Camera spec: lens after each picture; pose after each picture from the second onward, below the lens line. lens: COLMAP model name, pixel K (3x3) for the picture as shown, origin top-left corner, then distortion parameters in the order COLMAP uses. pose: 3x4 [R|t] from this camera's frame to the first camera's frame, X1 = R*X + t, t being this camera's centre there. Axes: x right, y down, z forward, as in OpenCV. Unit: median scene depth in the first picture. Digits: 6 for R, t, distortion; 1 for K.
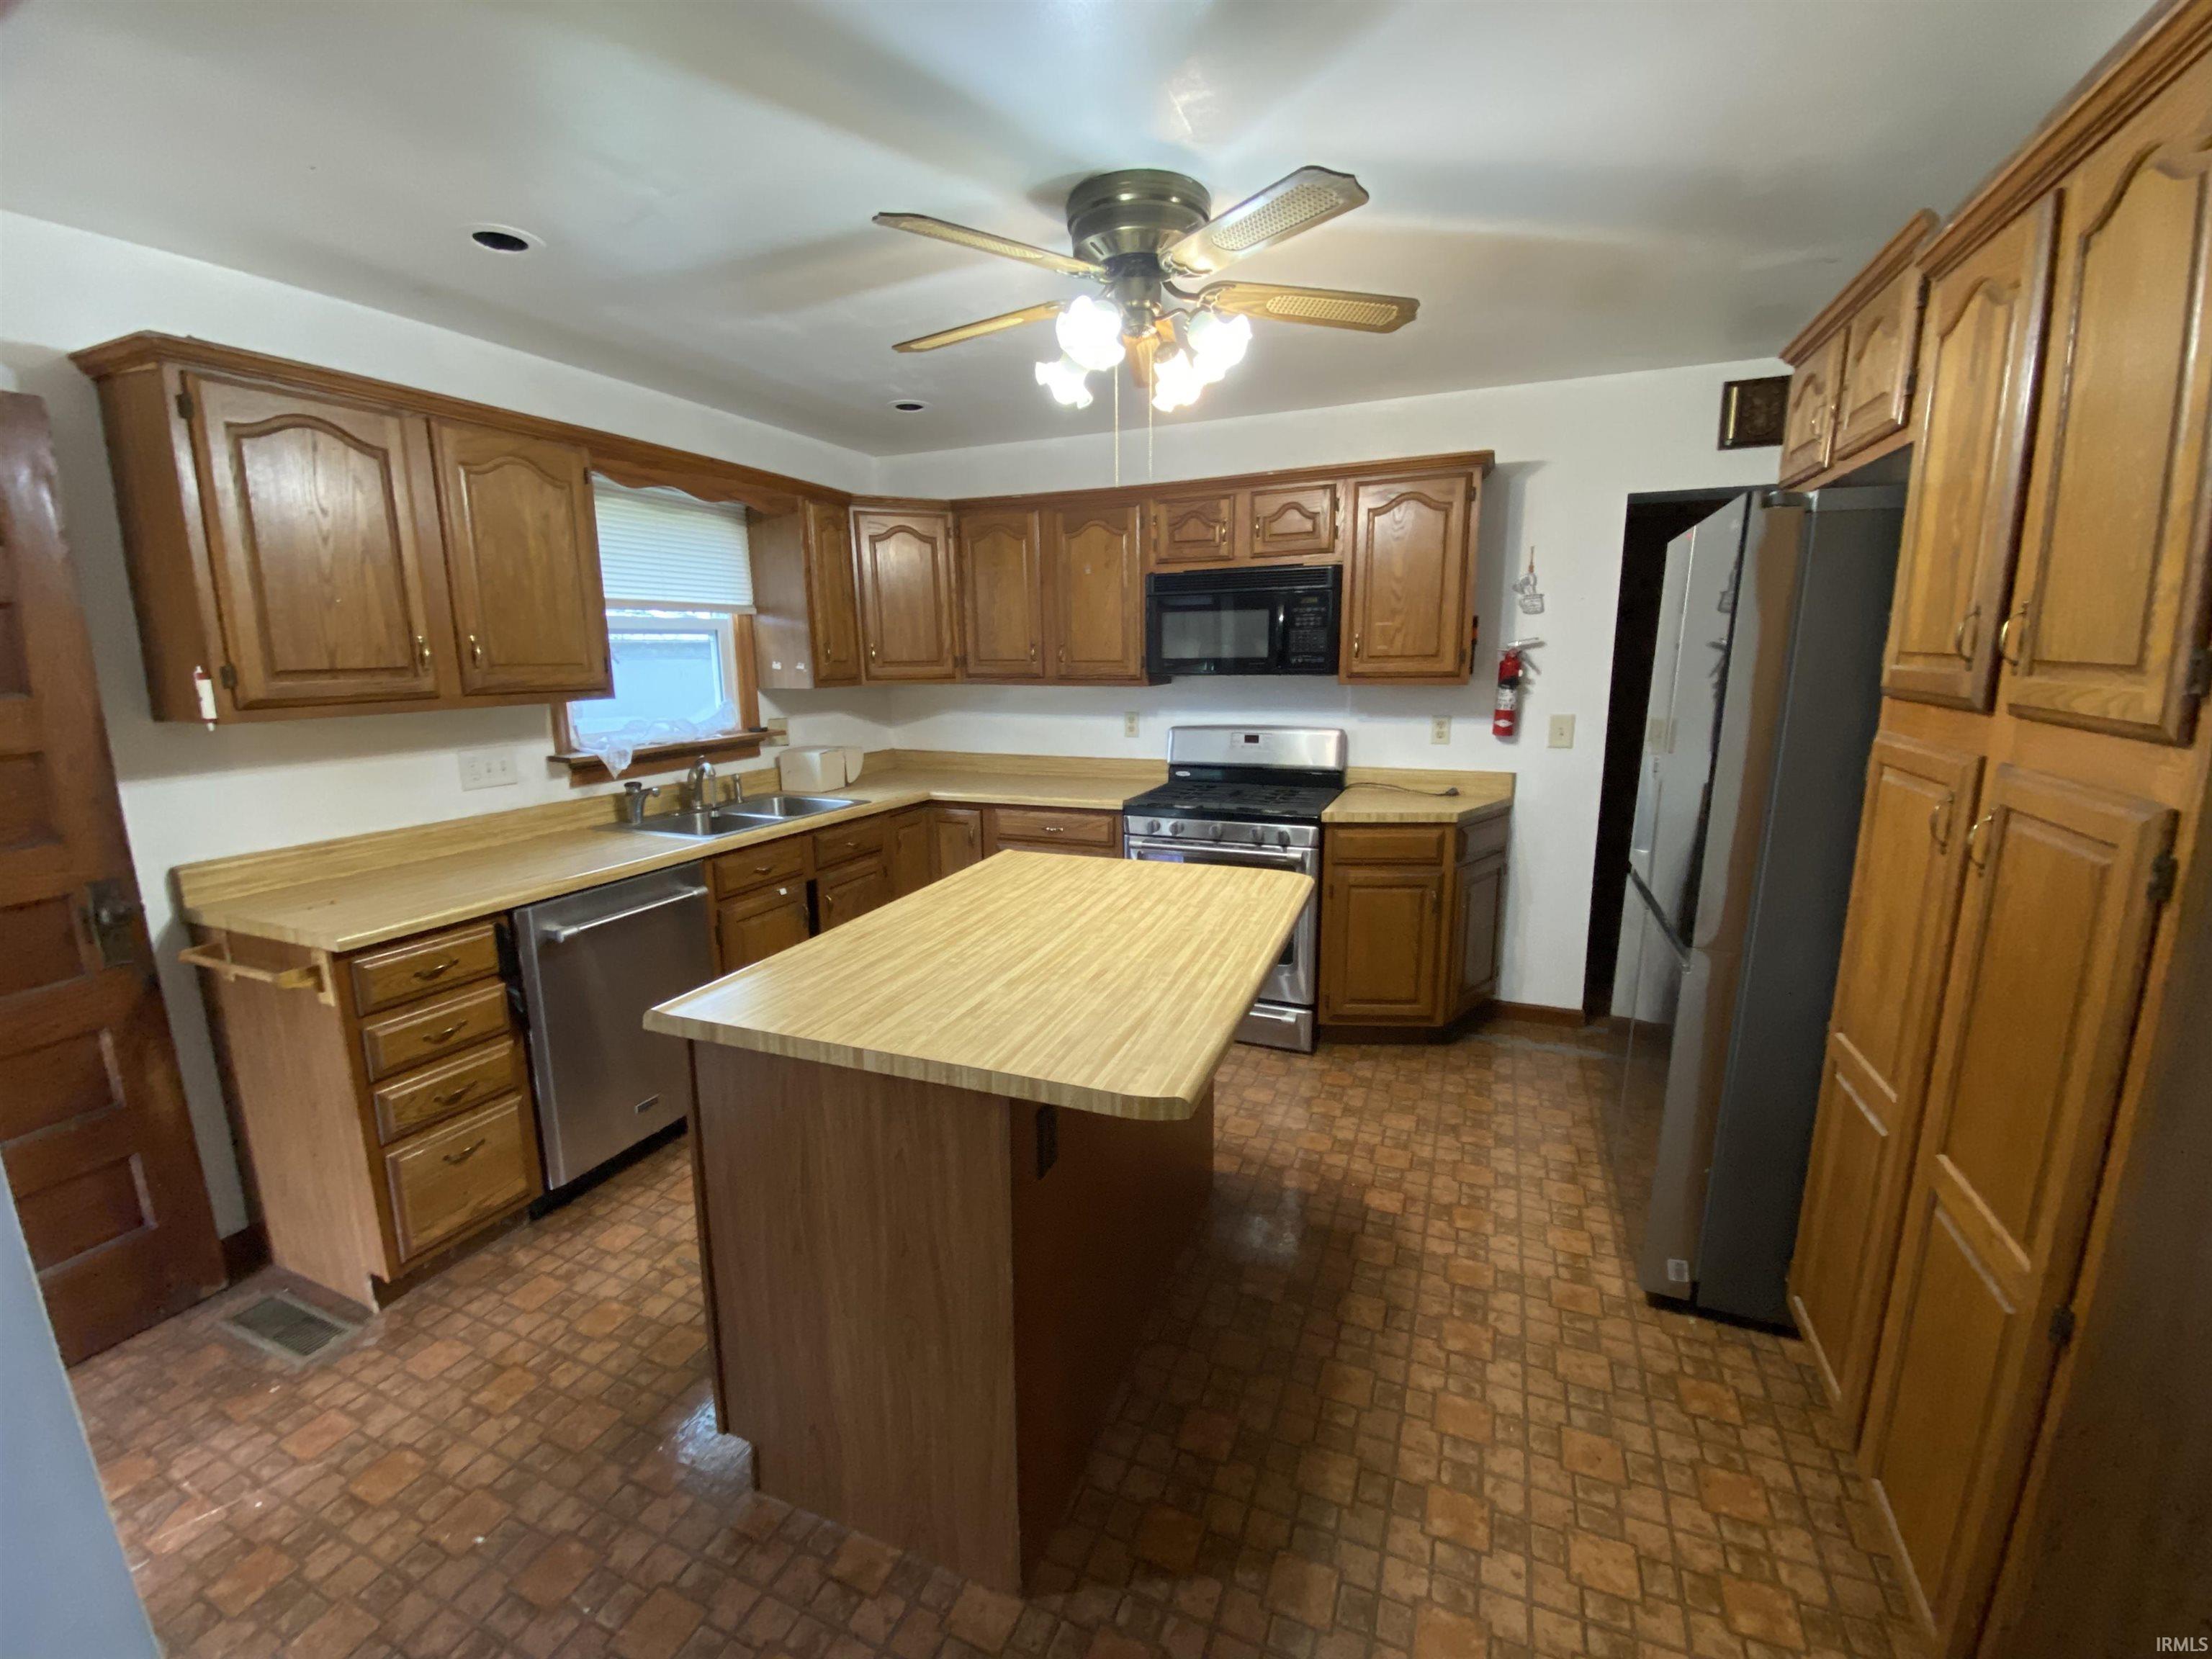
lens RADIAL K [[912.5, 0, 1123.9], [0, 912.5, 834.0], [0, 0, 1]] dist [-0.002185, -0.001059]
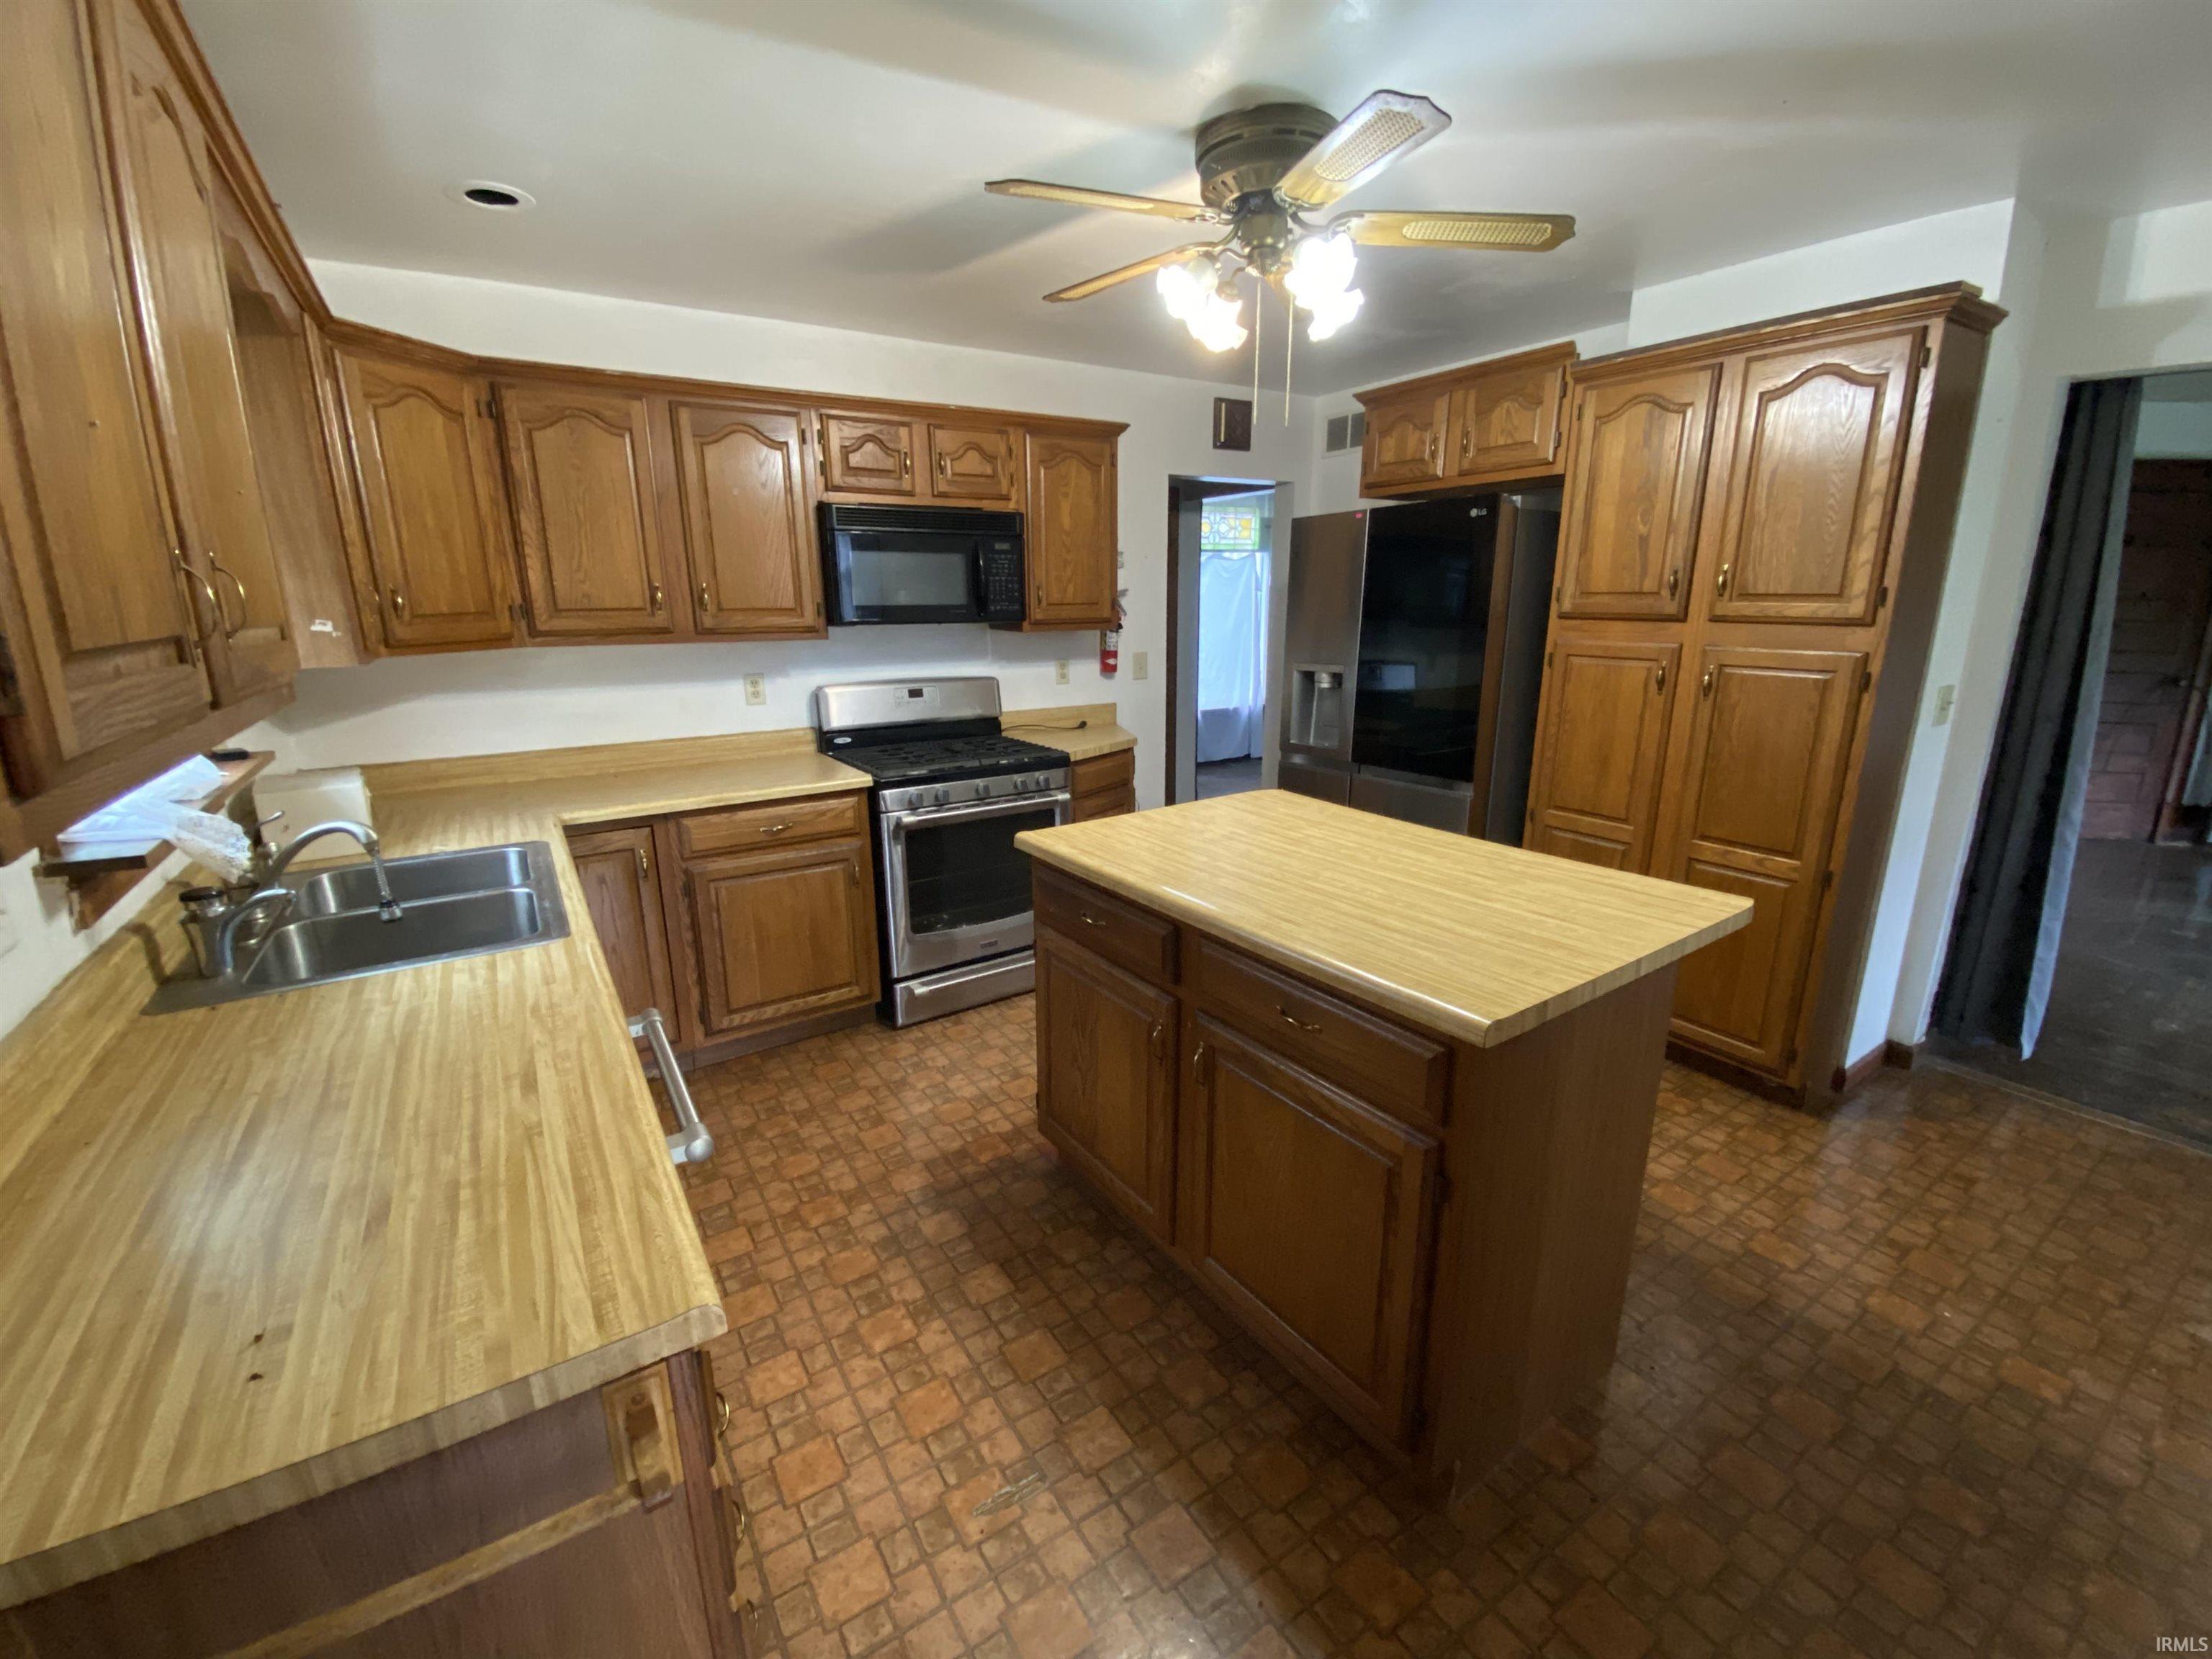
lens RADIAL K [[912.5, 0, 1106.8], [0, 912.5, 812.4], [0, 0, 1]] dist [-0.002185, -0.001059]
pose [[0.571207, -0.181914, 0.800393, -0.558189], [0.166438, 0.980544, 0.104079, -0.054615], [-0.803754, 0.073765, 0.590371, 0.334165]]
